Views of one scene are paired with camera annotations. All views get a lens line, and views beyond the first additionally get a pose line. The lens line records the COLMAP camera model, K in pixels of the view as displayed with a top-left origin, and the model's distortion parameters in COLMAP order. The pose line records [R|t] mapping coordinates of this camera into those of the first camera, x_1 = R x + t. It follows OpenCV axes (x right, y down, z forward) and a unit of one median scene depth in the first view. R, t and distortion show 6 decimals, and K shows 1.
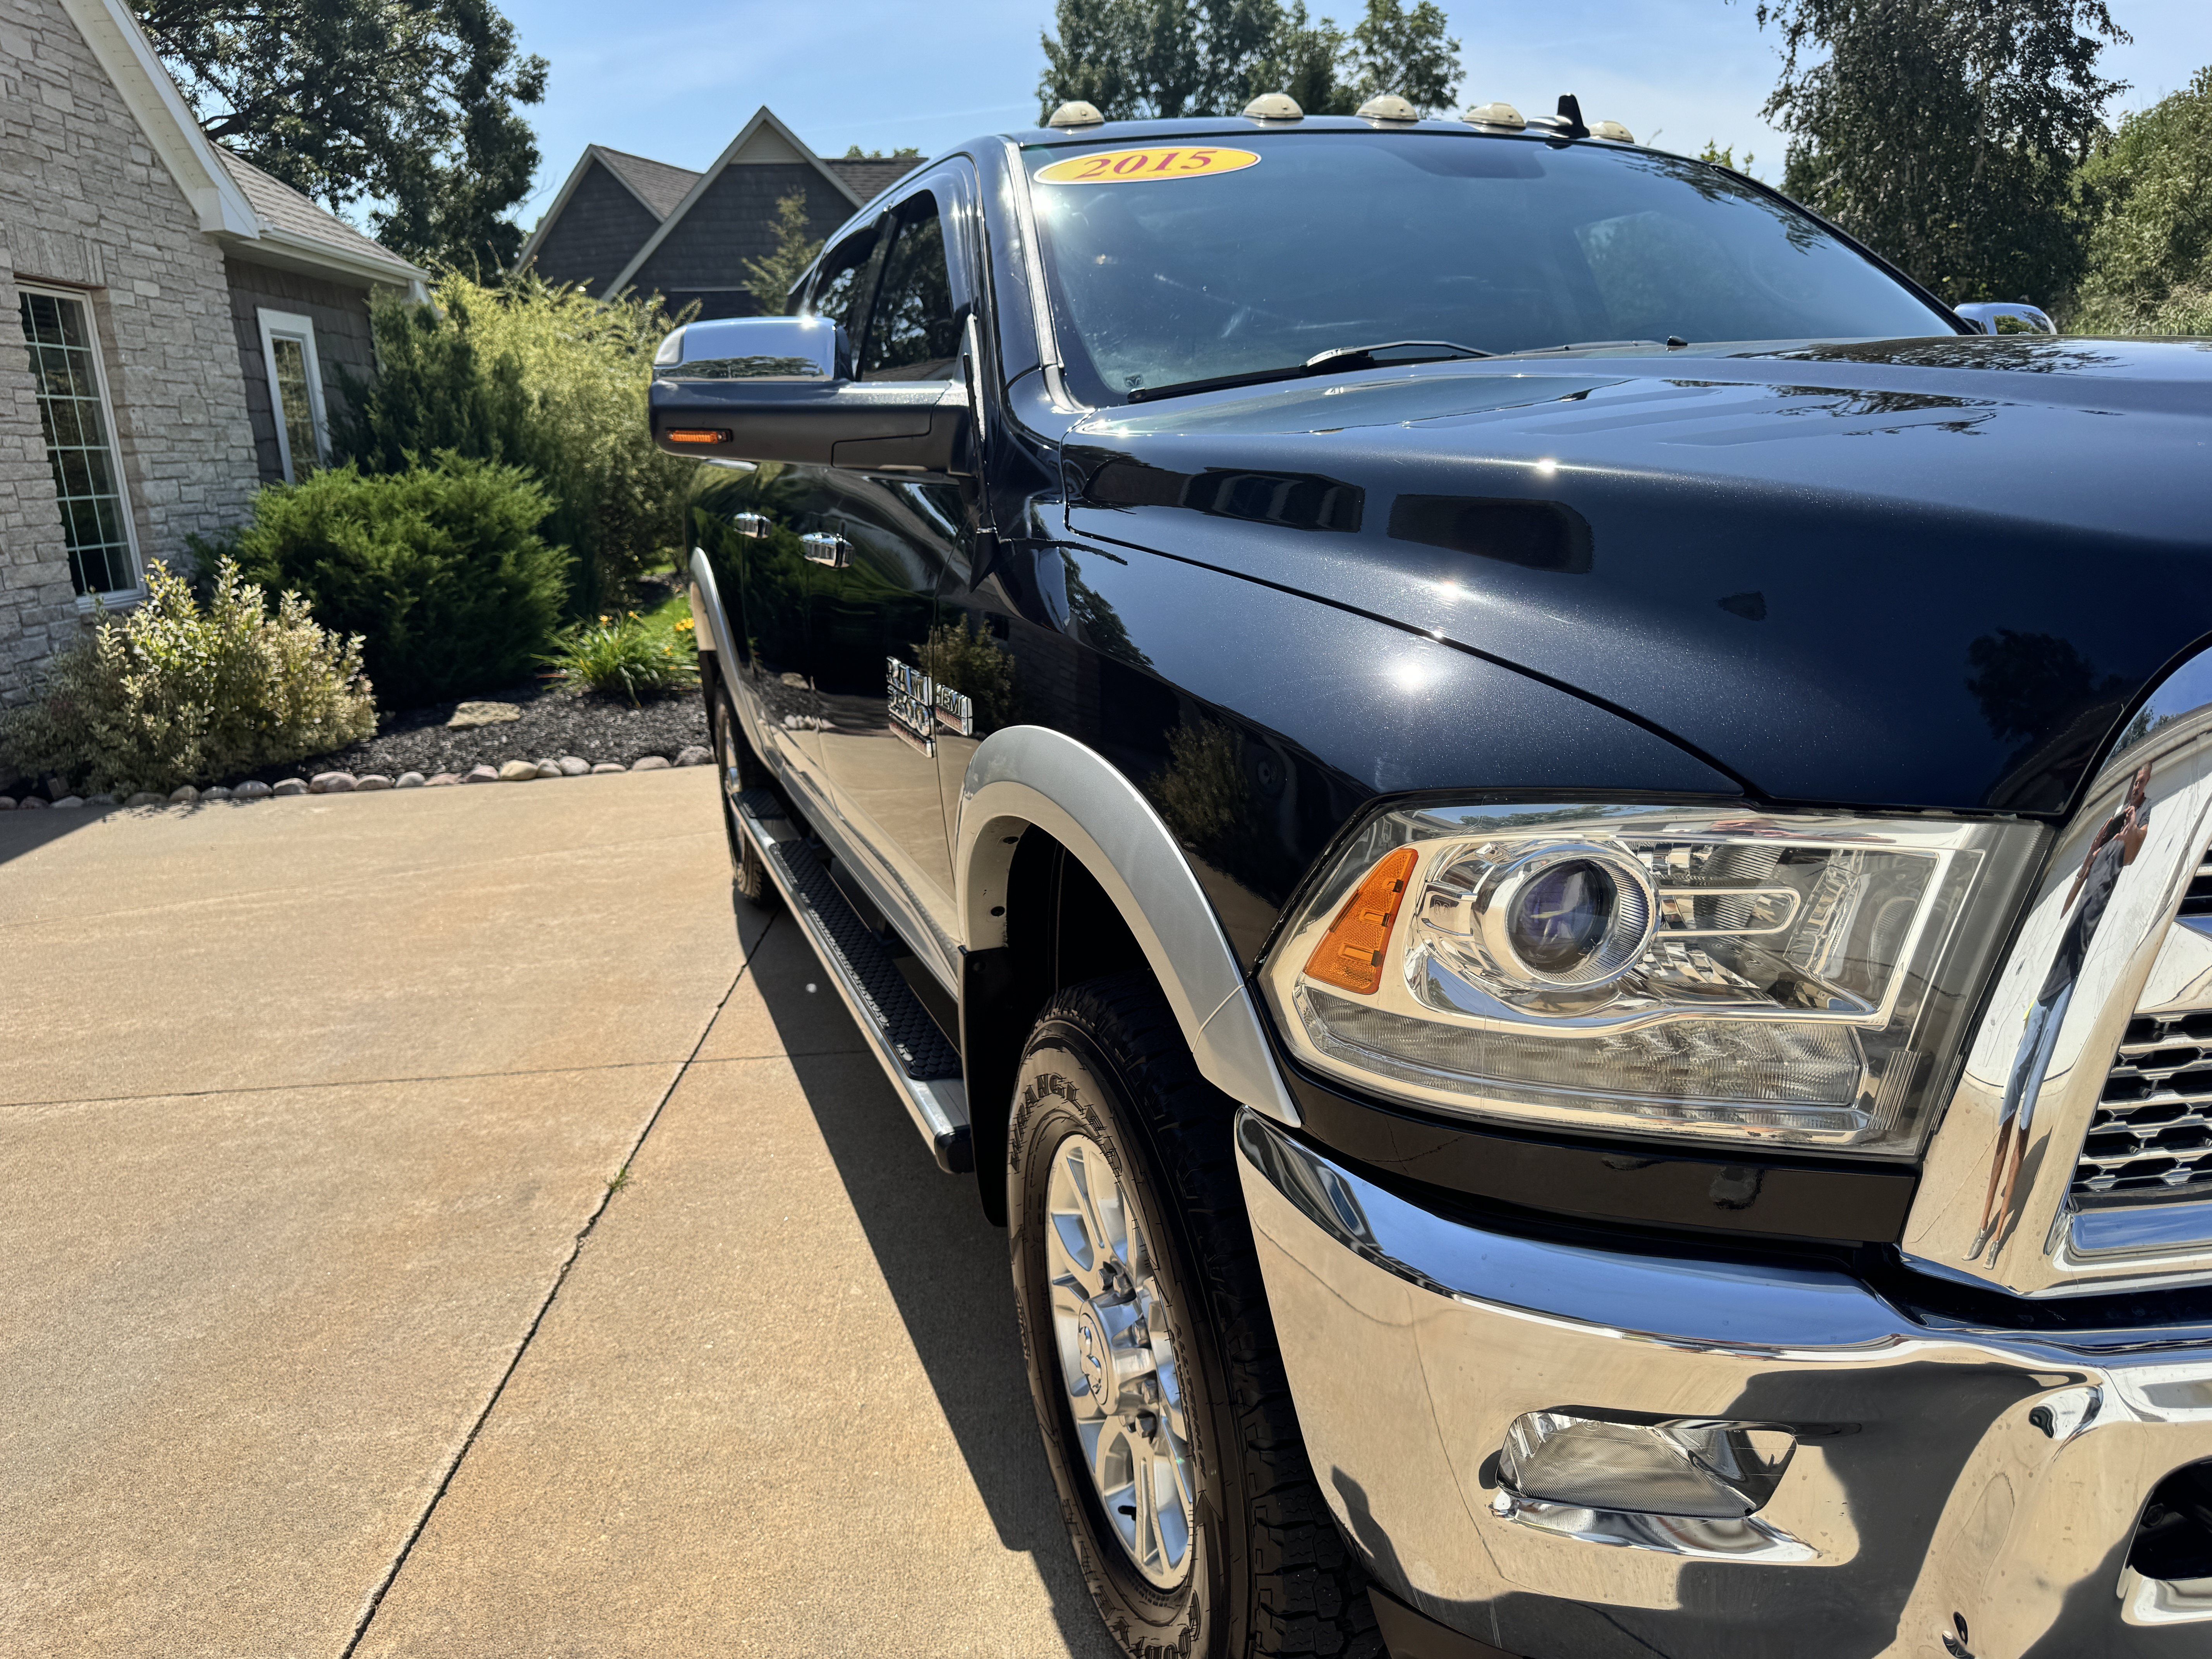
lens RADIAL K [[1570.4, 0, 1098.7], [0, 1570.4, 828.1], [0, 0, 1]] dist [0.008389, -0.012169]
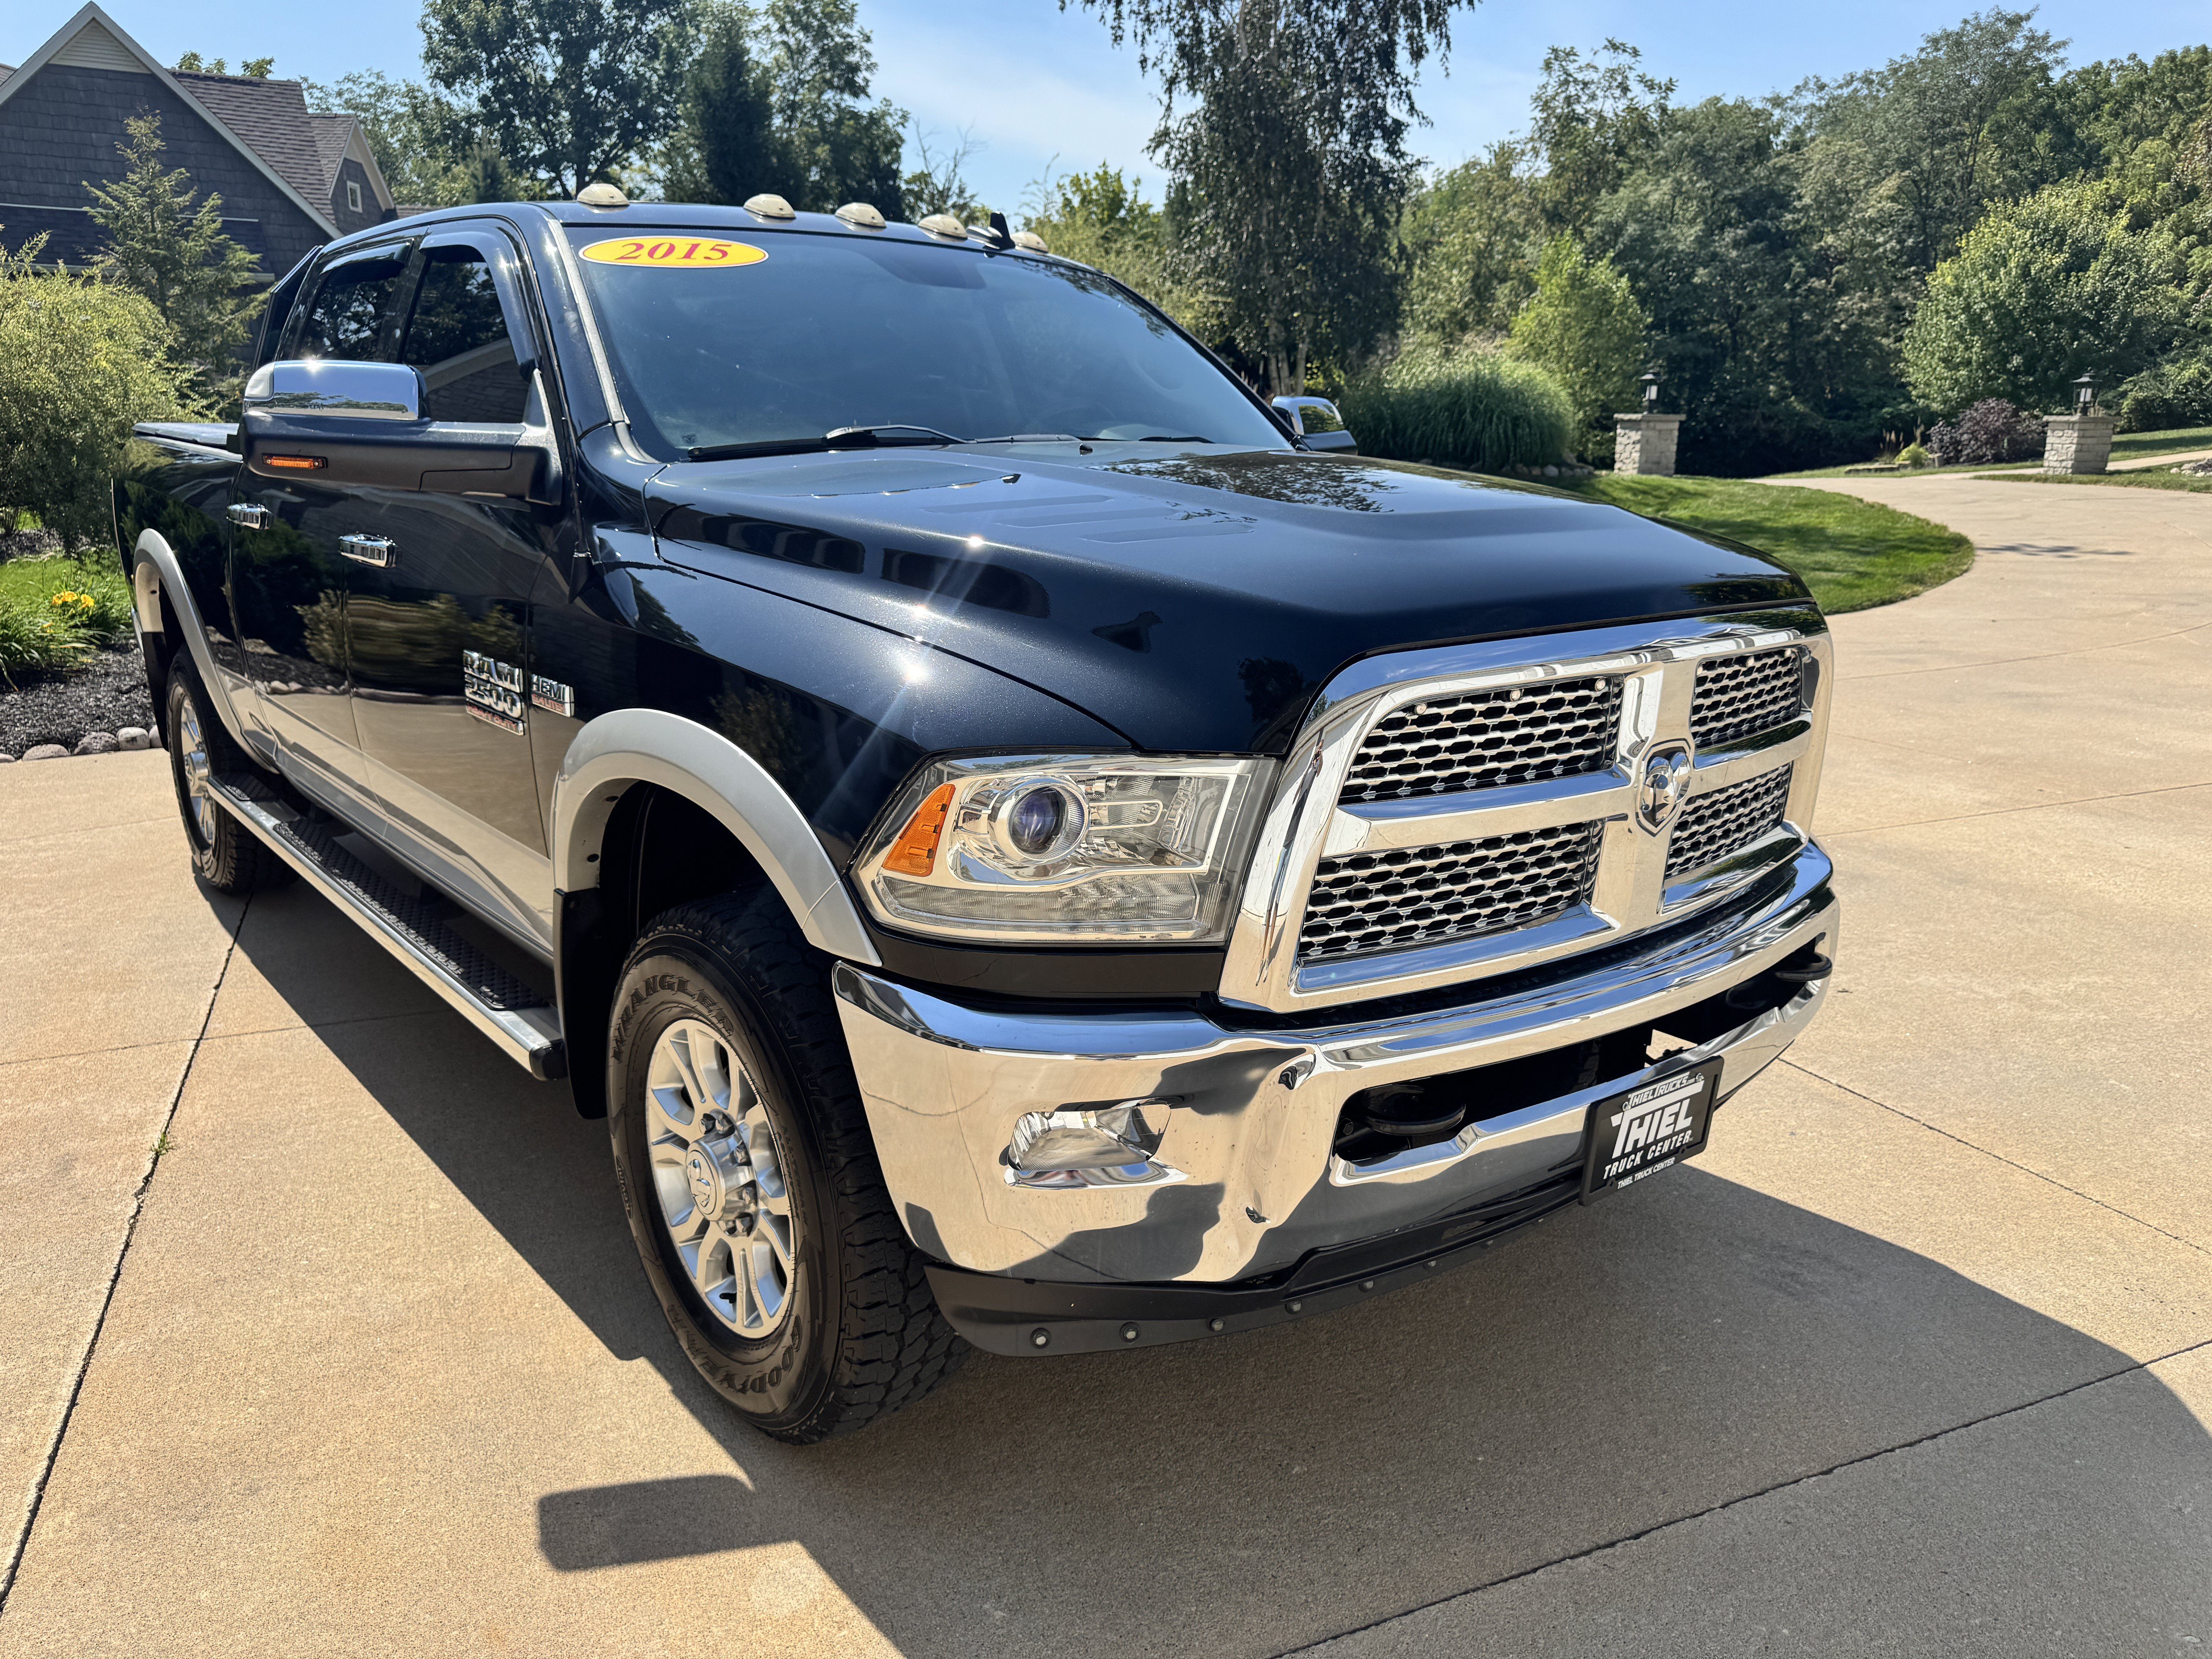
lens RADIAL K [[1563.7, 0, 1104.5], [0, 1563.7, 816.5], [0, 0, 1]] dist [0.008425, -0.013862]
pose [[0.935726, -0.033574, 0.351126, -0.124819], [0.031063, 0.999436, 0.012784, 0.017762], [-0.351357, -0.001055, 0.936241, -0.332131]]
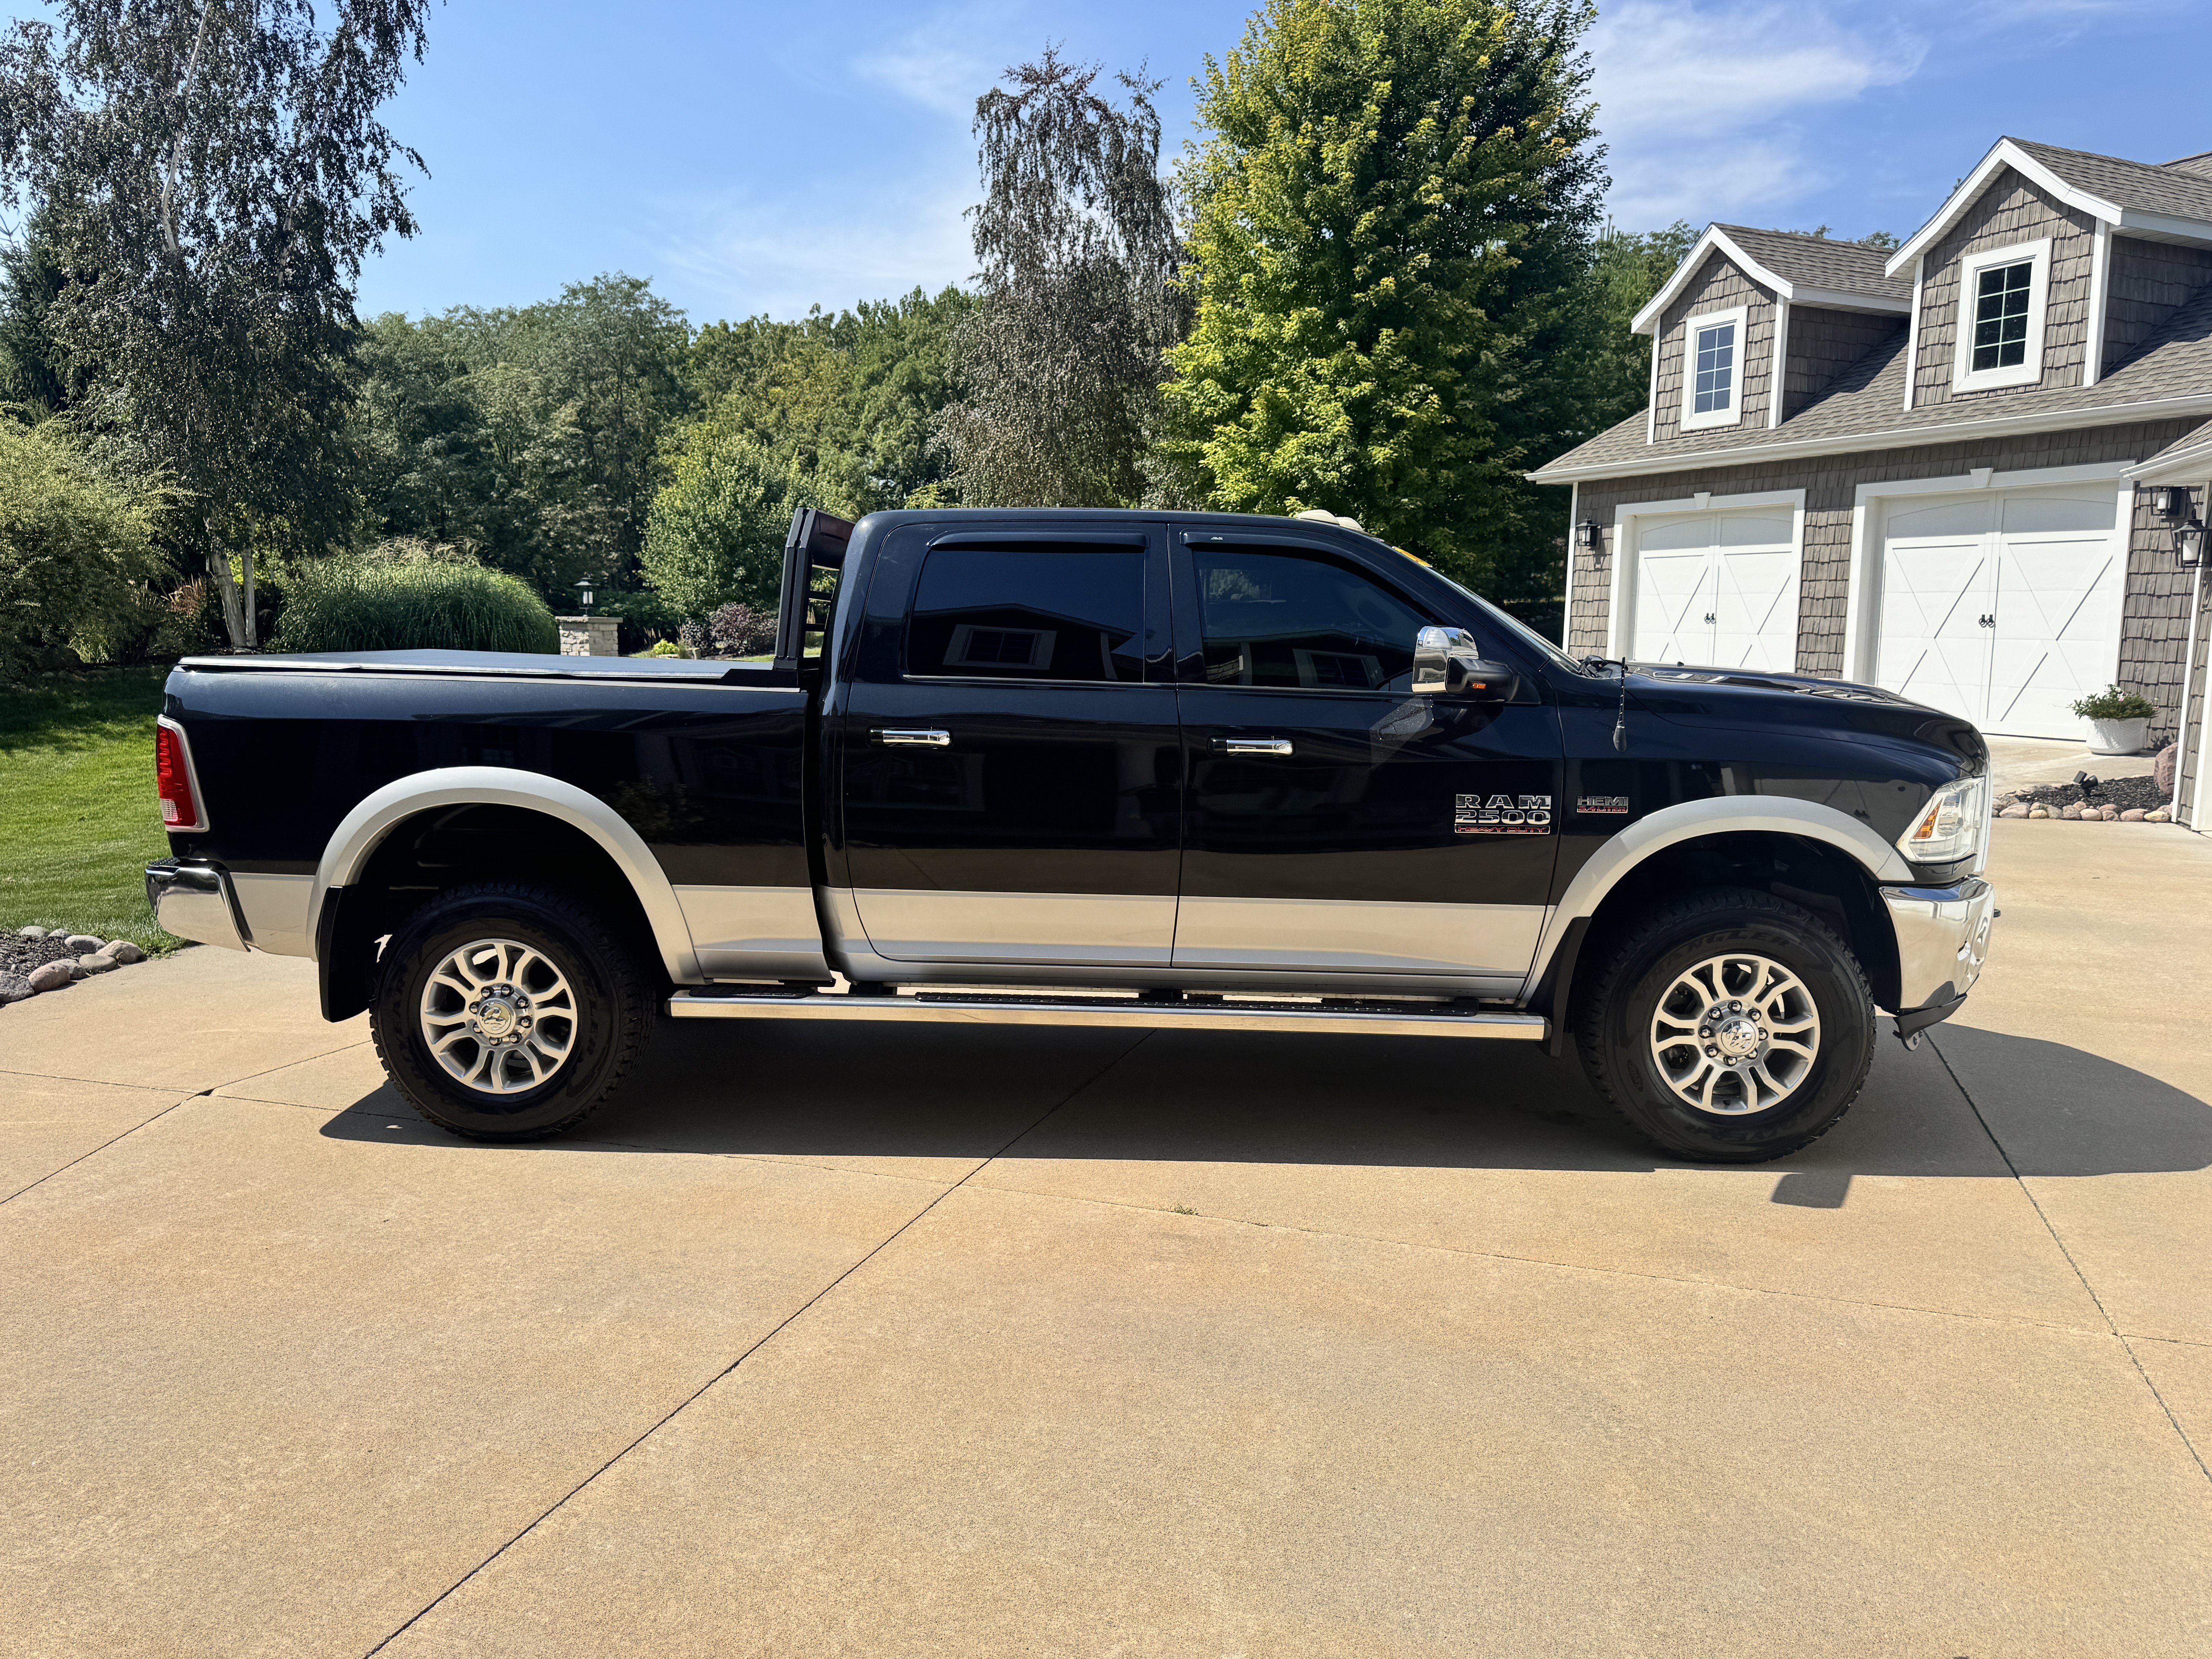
lens RADIAL K [[1511.0, 0, 1108.0], [0, 1511.0, 827.0], [0, 0, 1]] dist [0.118843, -0.185762]
pose [[0.397249, -0.072111, 0.914873, -2.491205], [0.189663, 0.981837, -0.004965, -0.176742], [-0.897898, 0.175490, 0.403711, 0.778637]]
